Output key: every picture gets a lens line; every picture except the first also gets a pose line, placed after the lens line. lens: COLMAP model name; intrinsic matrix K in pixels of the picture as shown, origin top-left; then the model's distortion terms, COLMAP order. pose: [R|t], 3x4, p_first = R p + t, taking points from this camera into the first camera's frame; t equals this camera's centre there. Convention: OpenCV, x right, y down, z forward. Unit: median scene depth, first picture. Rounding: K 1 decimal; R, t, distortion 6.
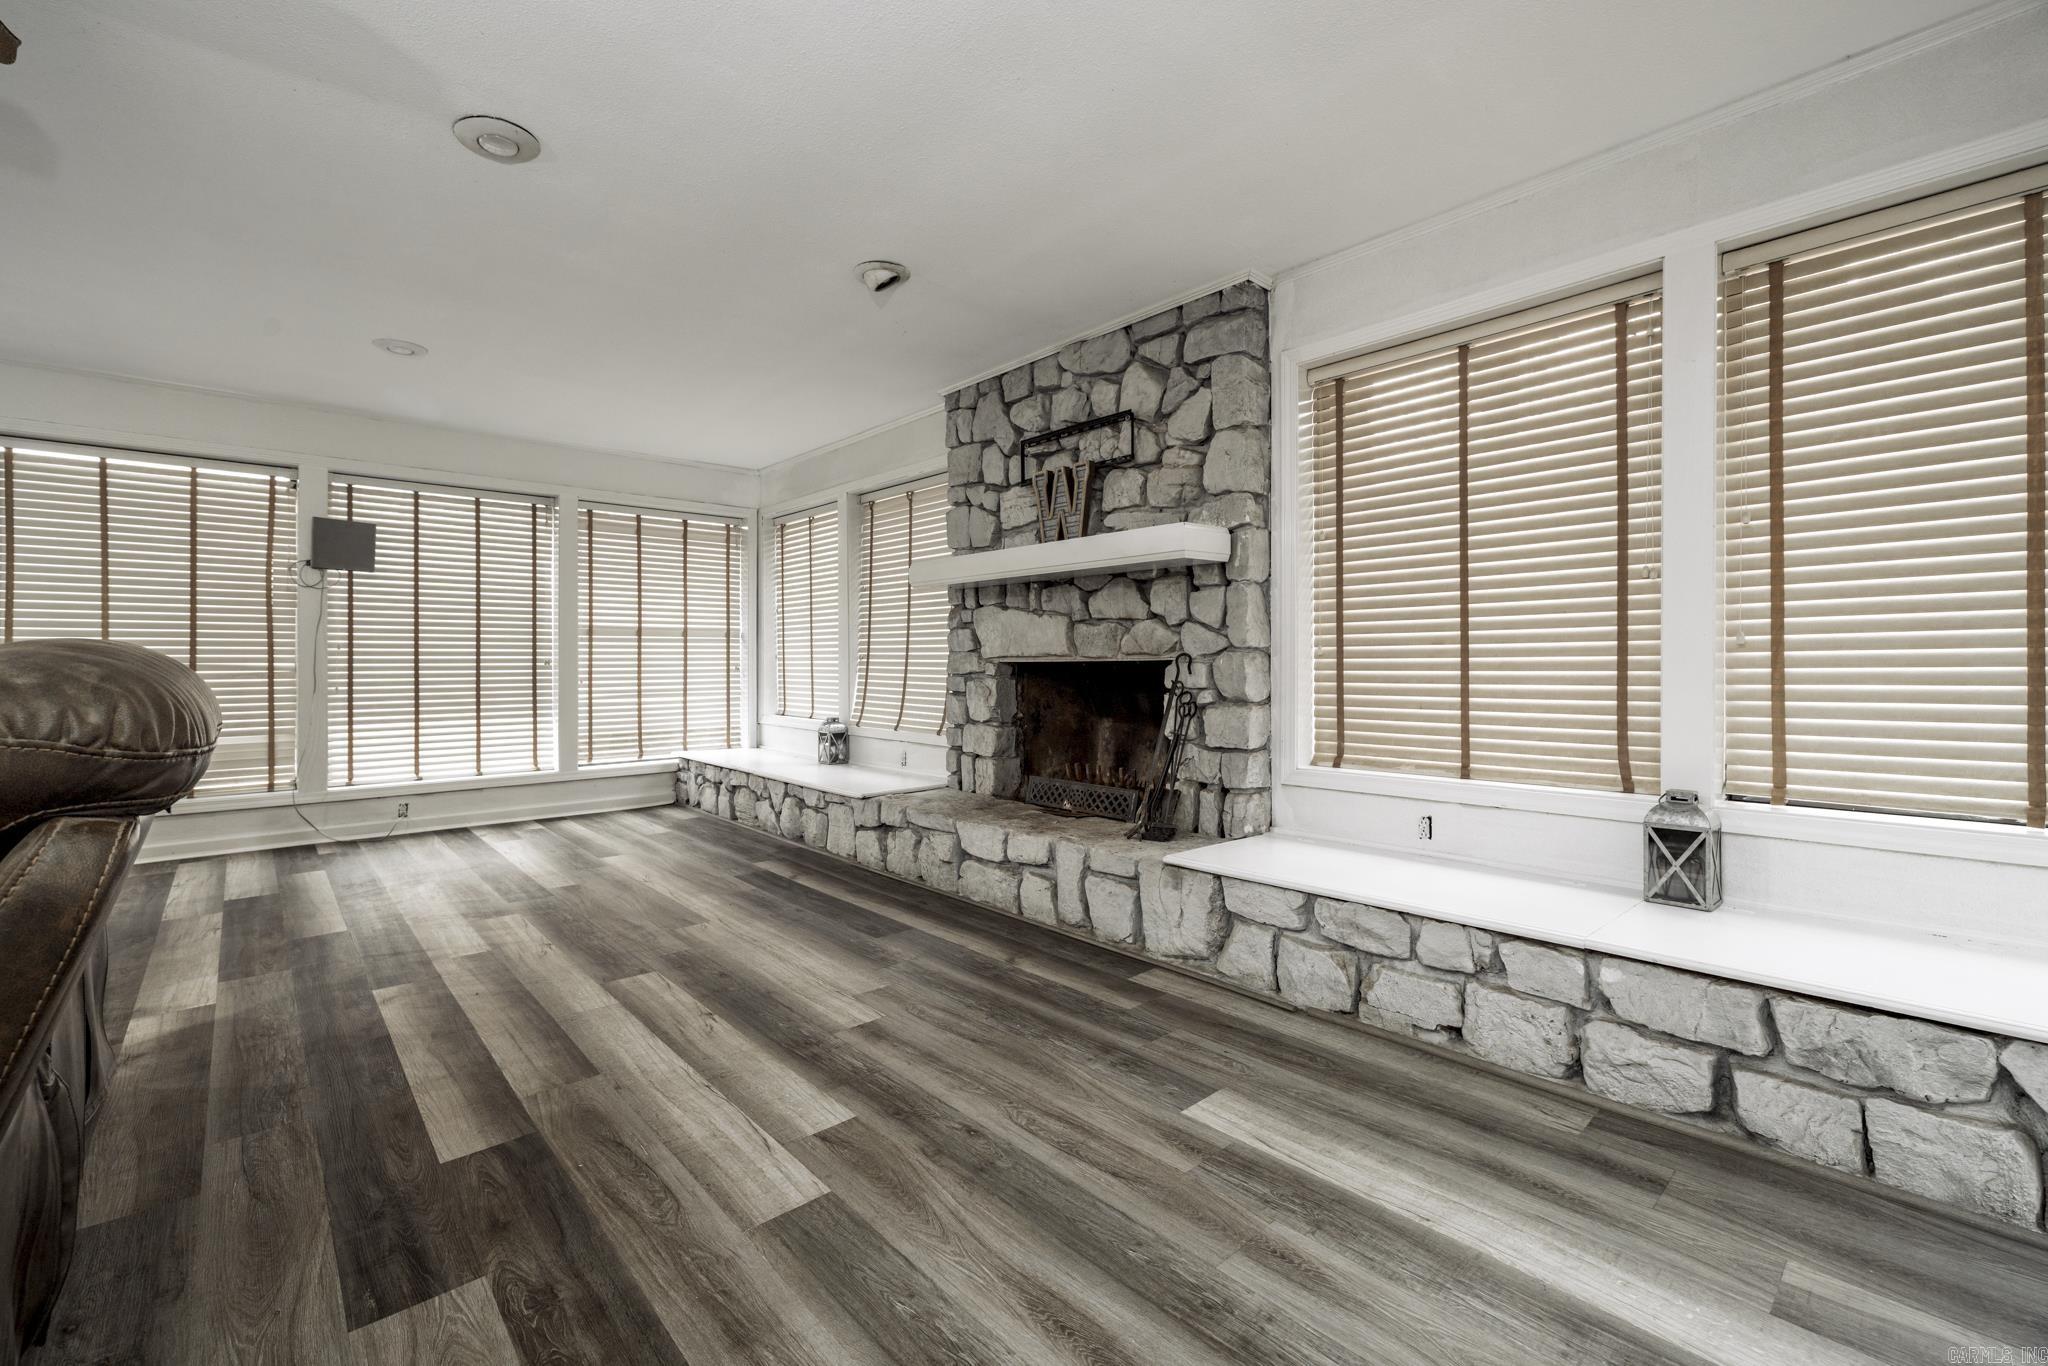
lens RADIAL K [[829.6, 0, 1055.5], [0, 829.6, 671.0], [0, 0, 1]] dist [0.000239, -0.000056]
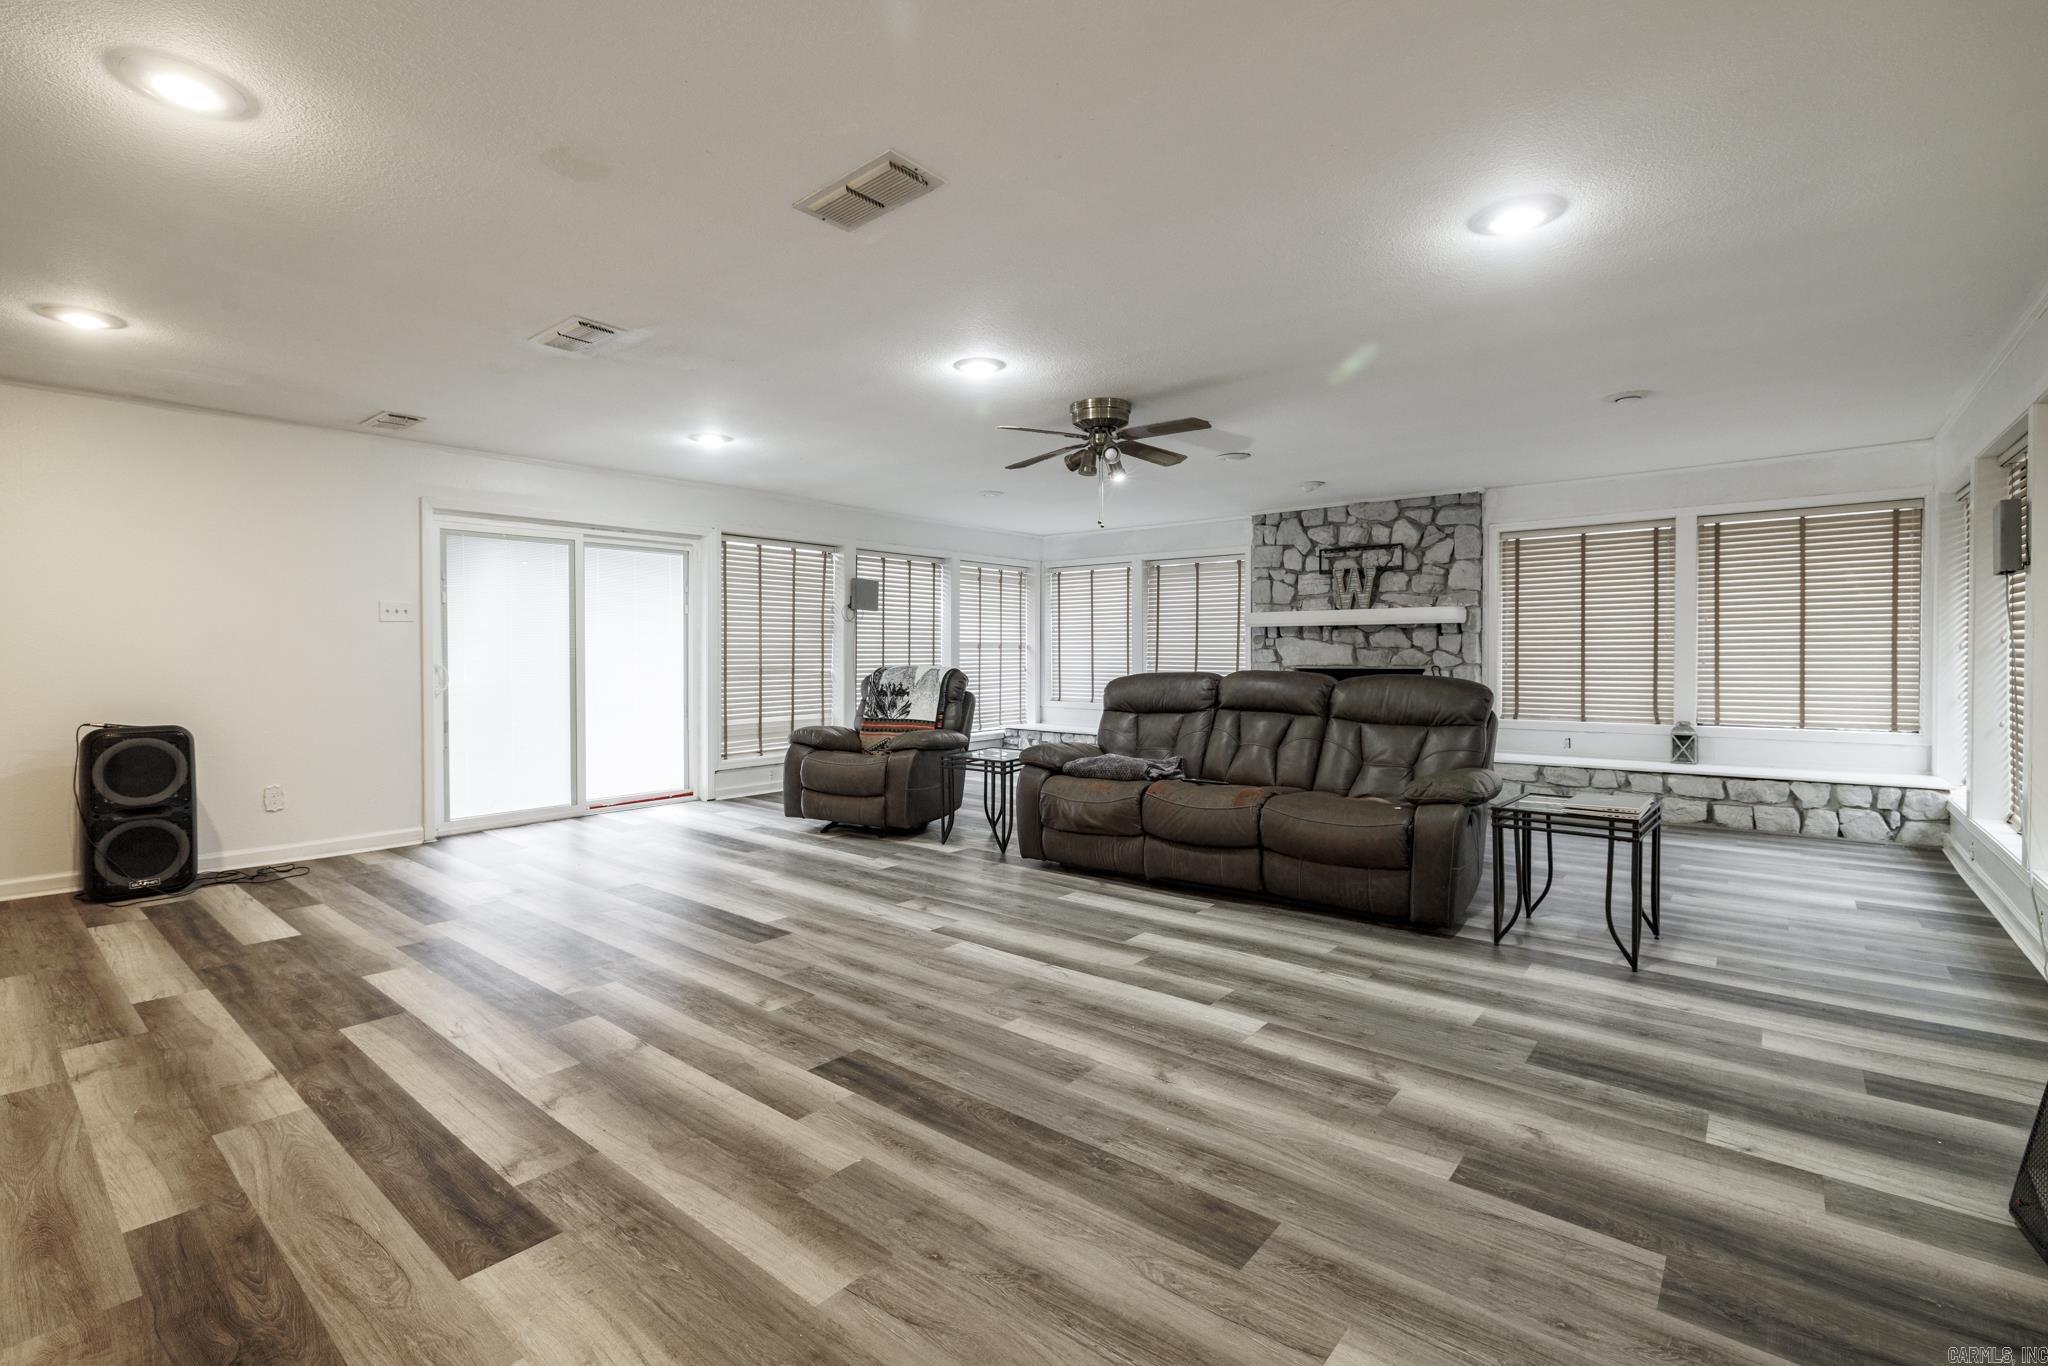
lens RADIAL K [[888.1, 0, 972.9], [0, 888.1, 668.3], [0, 0, 1]] dist [0.001273, -0.000498]
pose [[0.994529, -0.003250, 0.104414, -1.168612], [0.002124, 0.999938, 0.010893, -0.039753], [-0.104443, -0.010612, 0.994474, -1.030311]]
